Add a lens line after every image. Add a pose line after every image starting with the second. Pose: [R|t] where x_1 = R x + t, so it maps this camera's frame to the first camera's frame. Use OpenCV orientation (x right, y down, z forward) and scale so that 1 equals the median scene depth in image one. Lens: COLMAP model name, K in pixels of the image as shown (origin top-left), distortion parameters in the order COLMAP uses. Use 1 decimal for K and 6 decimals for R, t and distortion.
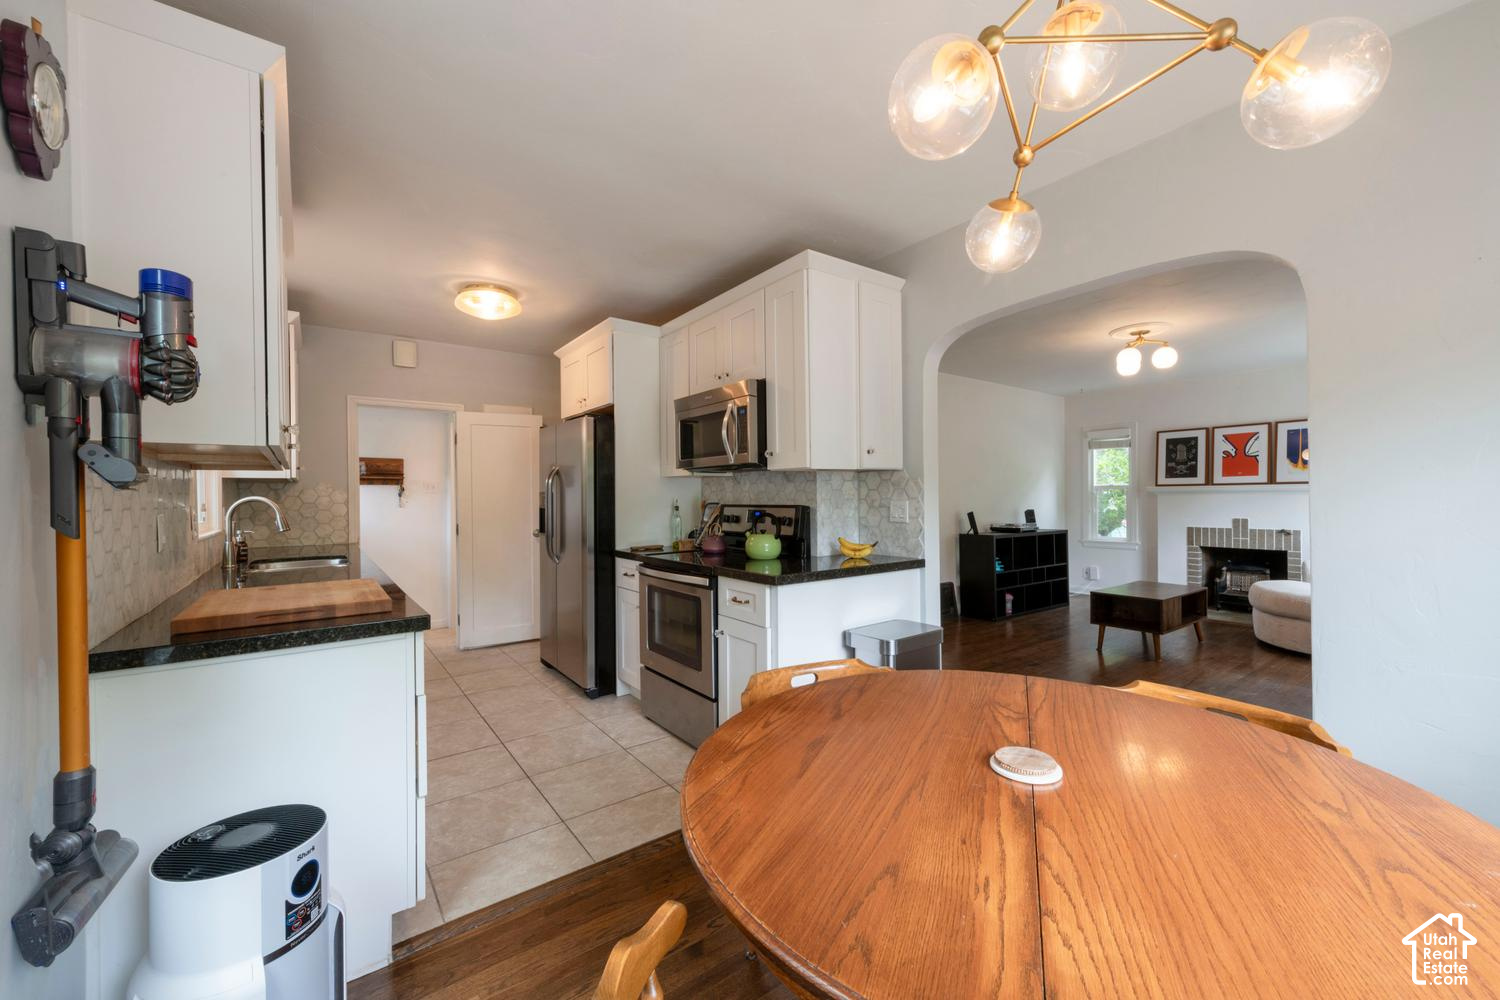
lens RADIAL K [[588.2, 0, 746.3], [0, 588.2, 497.8], [0, 0, 1]] dist [0.011519, -0.002357]
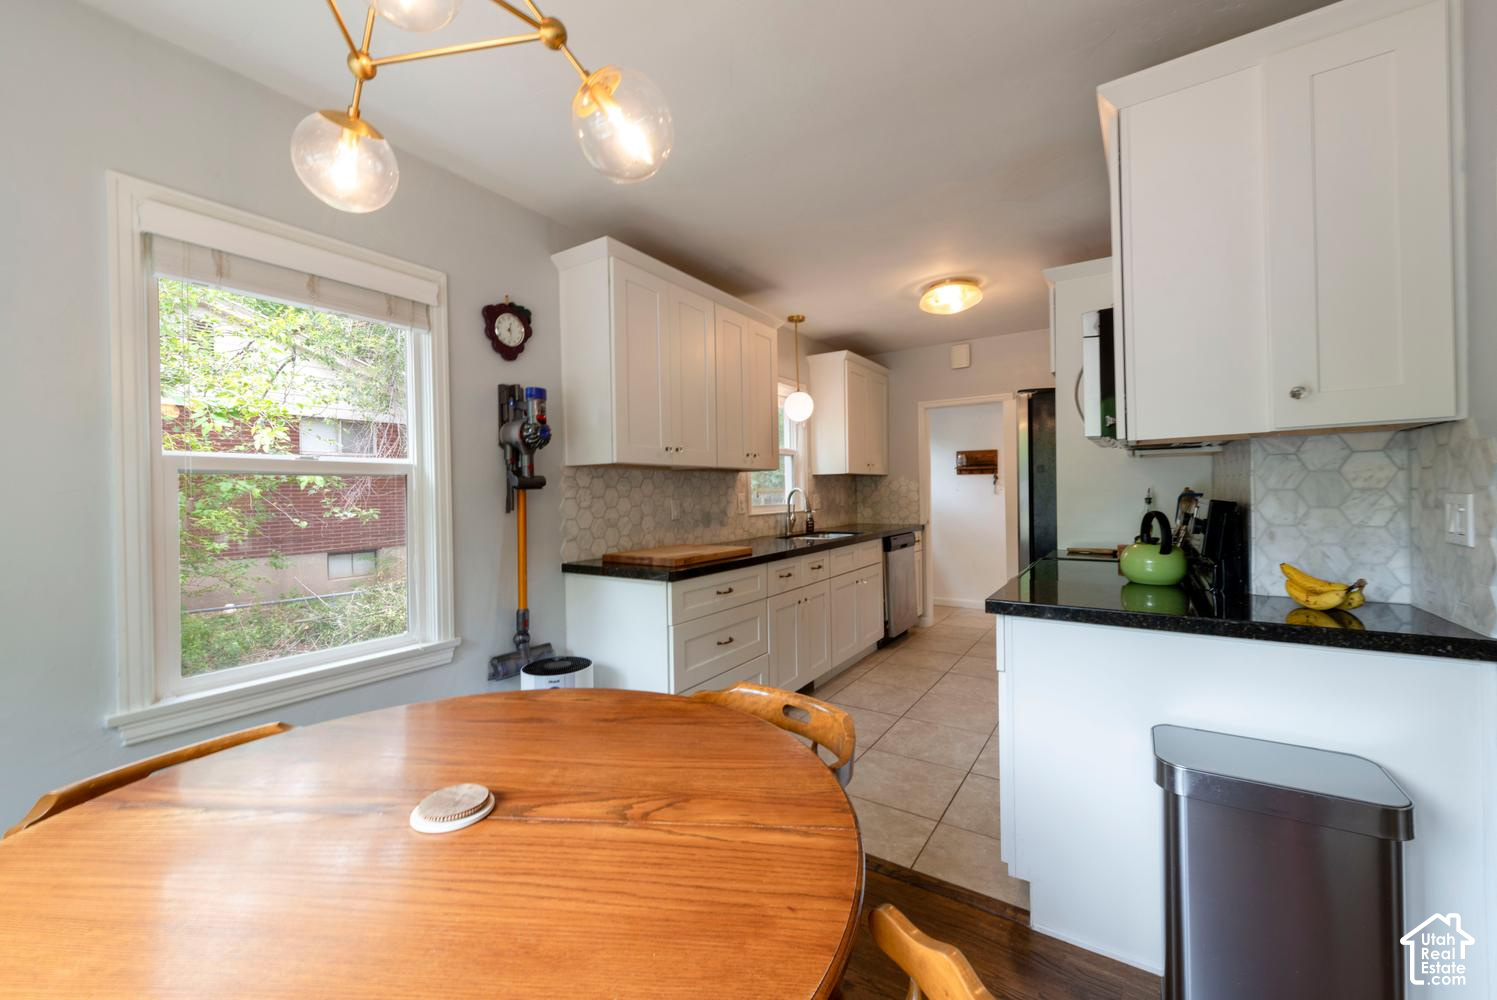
lens RADIAL K [[587.0, 0, 754.3], [0, 587.0, 491.8], [0, 0, 1]] dist [0.011519, -0.002357]
pose [[0.344180, 0.004426, -0.938893, 0.490340], [0.010847, 0.999903, 0.008691, -0.005434], [0.938841, -0.013176, 0.344099, 0.382666]]
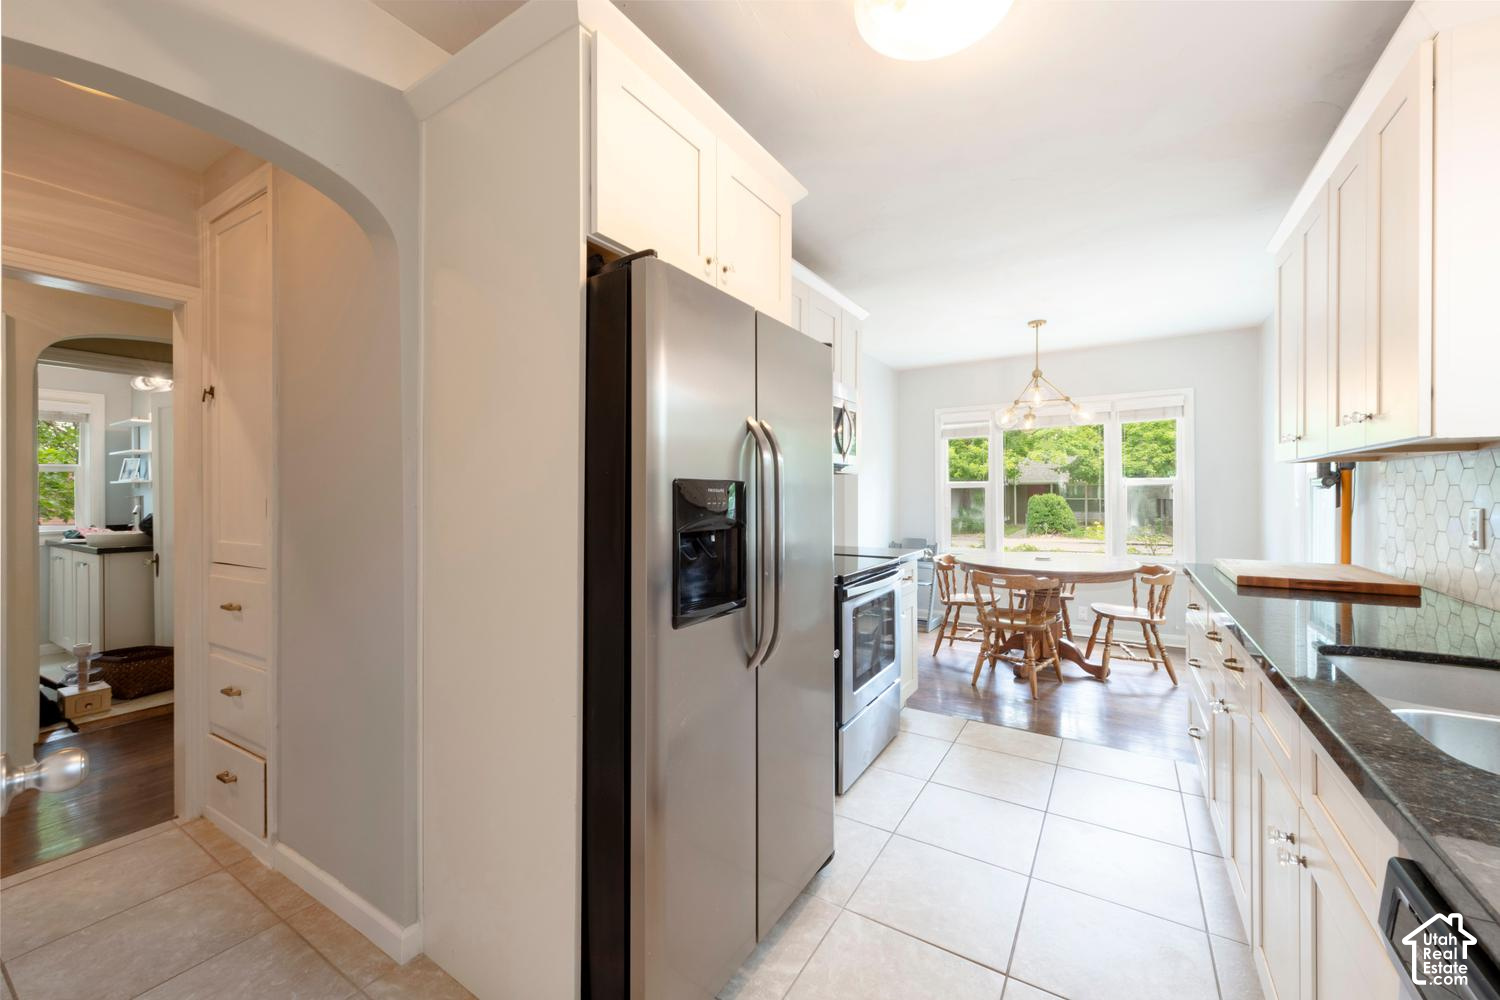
lens RADIAL K [[588.2, 0, 757.2], [0, 588.2, 496.6], [0, 0, 1]] dist [0.011519, -0.002357]
pose [[-0.361563, 0.006048, 0.932328, -0.888635], [0.009666, 0.999950, -0.002739, 0.000525], [-0.932298, 0.008022, -0.361603, 1.480706]]
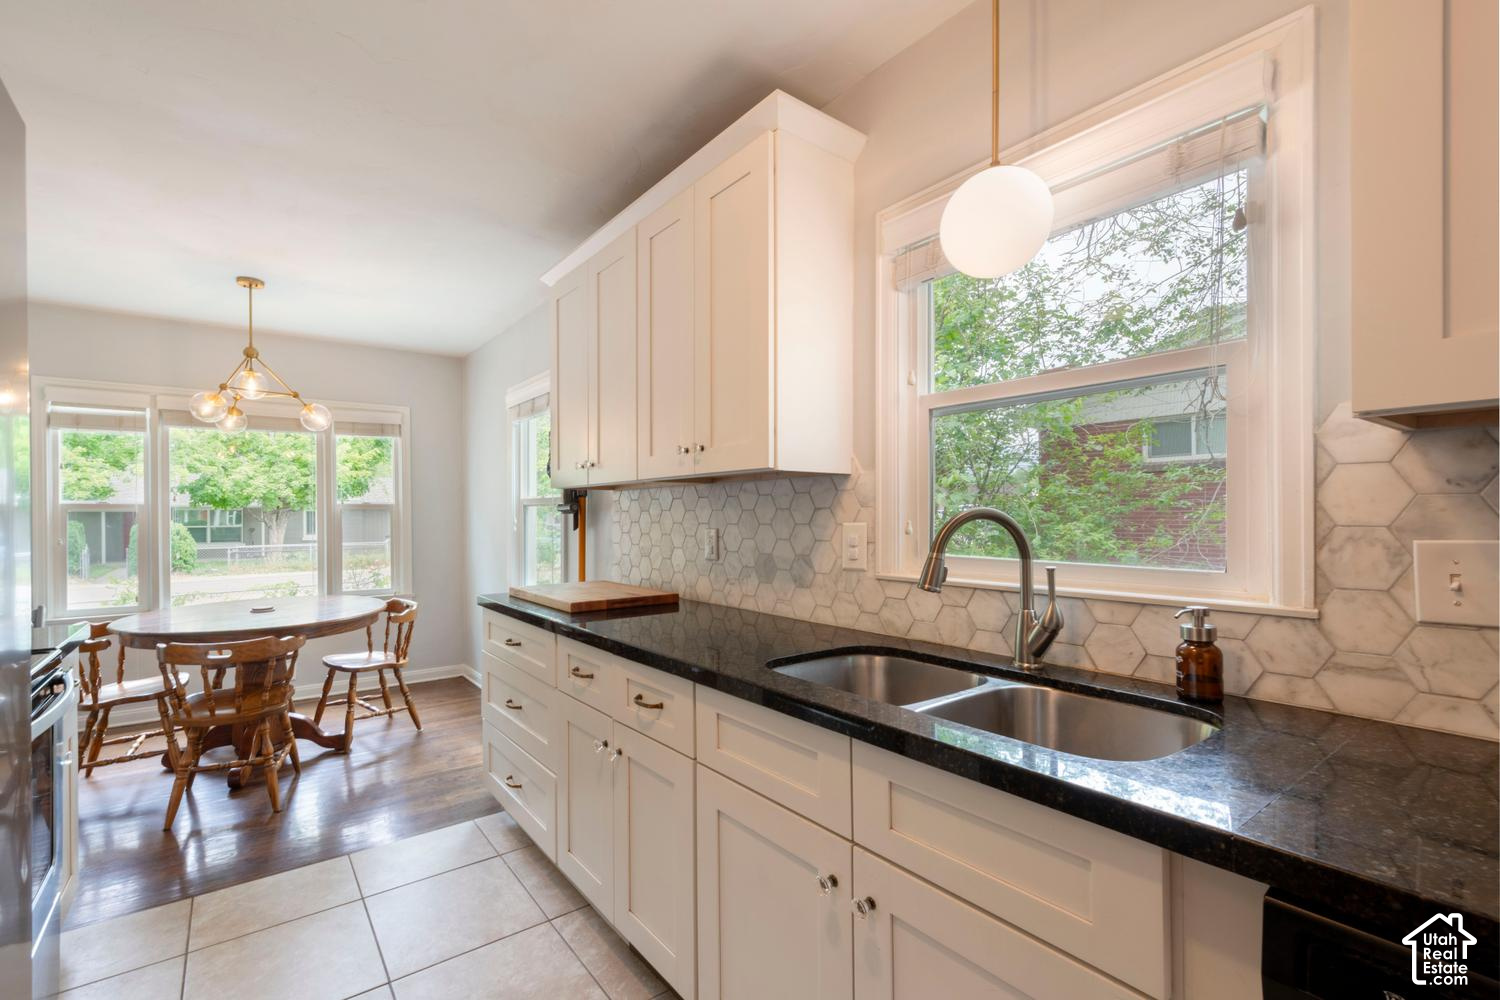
lens RADIAL K [[644.1, 0, 677.4], [0, 644.1, 513.2], [0, 0, 1]] dist [0.010265, -0.000461]
pose [[-0.999027, 0.016595, 0.040871, -0.592878], [0.016563, 0.999862, -0.001138, -0.001863], [-0.040885, -0.000460, -0.999164, 1.423794]]
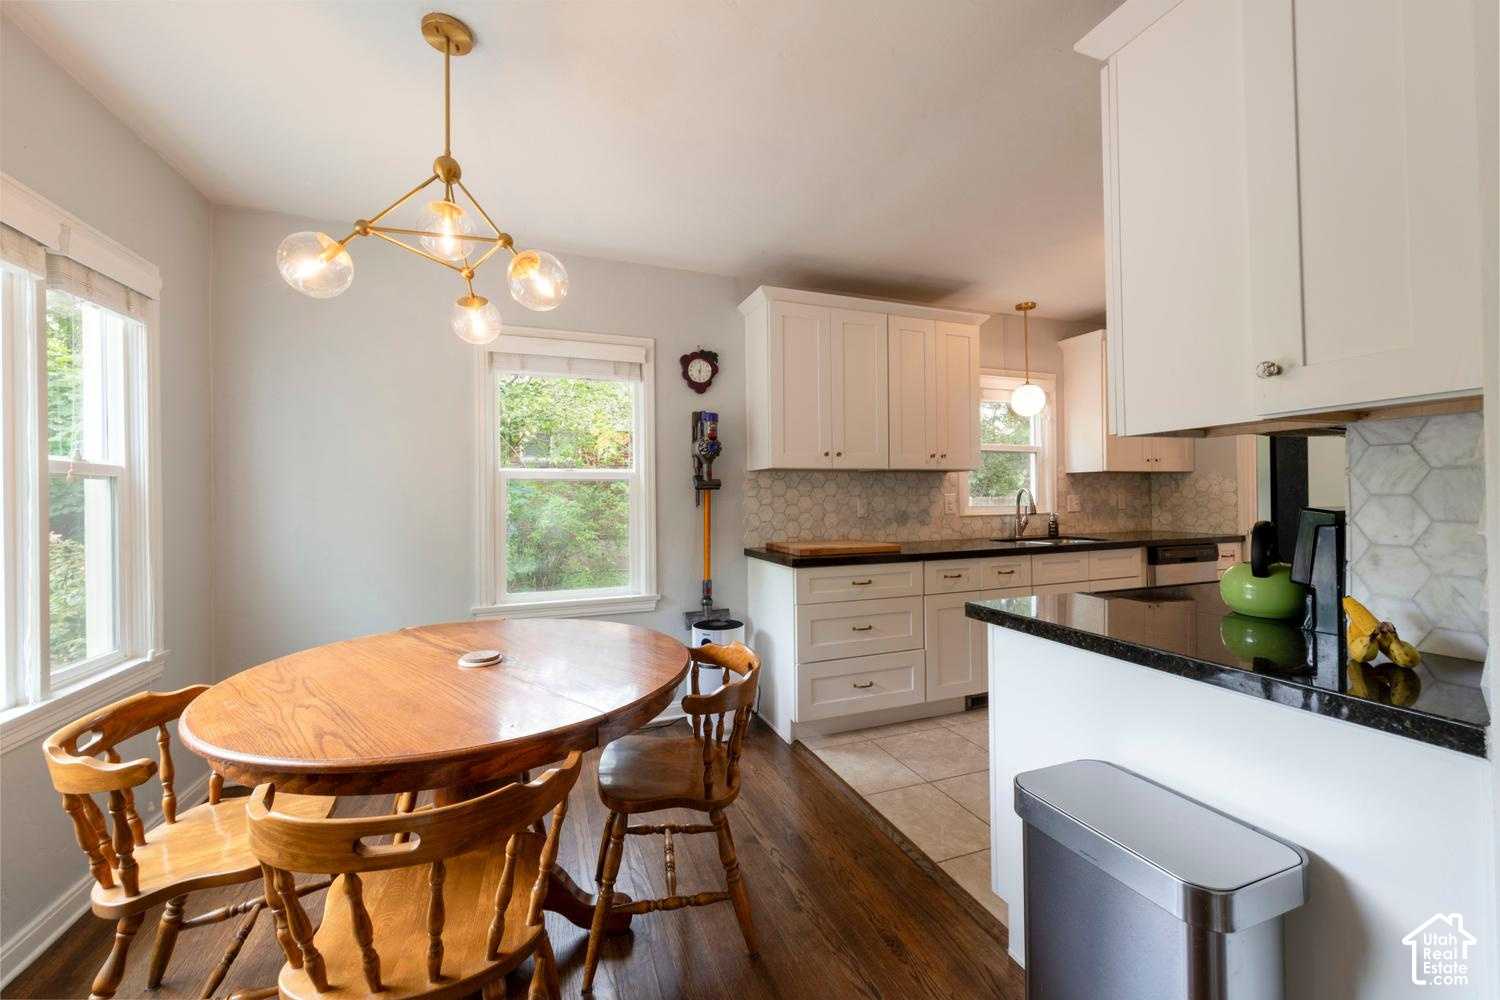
lens RADIAL K [[588.2, 0, 761.4], [0, 588.2, 491.4], [0, 0, 1]] dist [0.011519, -0.002357]
pose [[-0.268491, 0.006670, -0.963259, 0.629387], [0.010362, 0.999938, 0.004036, -0.005244], [0.963226, -0.008897, -0.268544, 0.749562]]
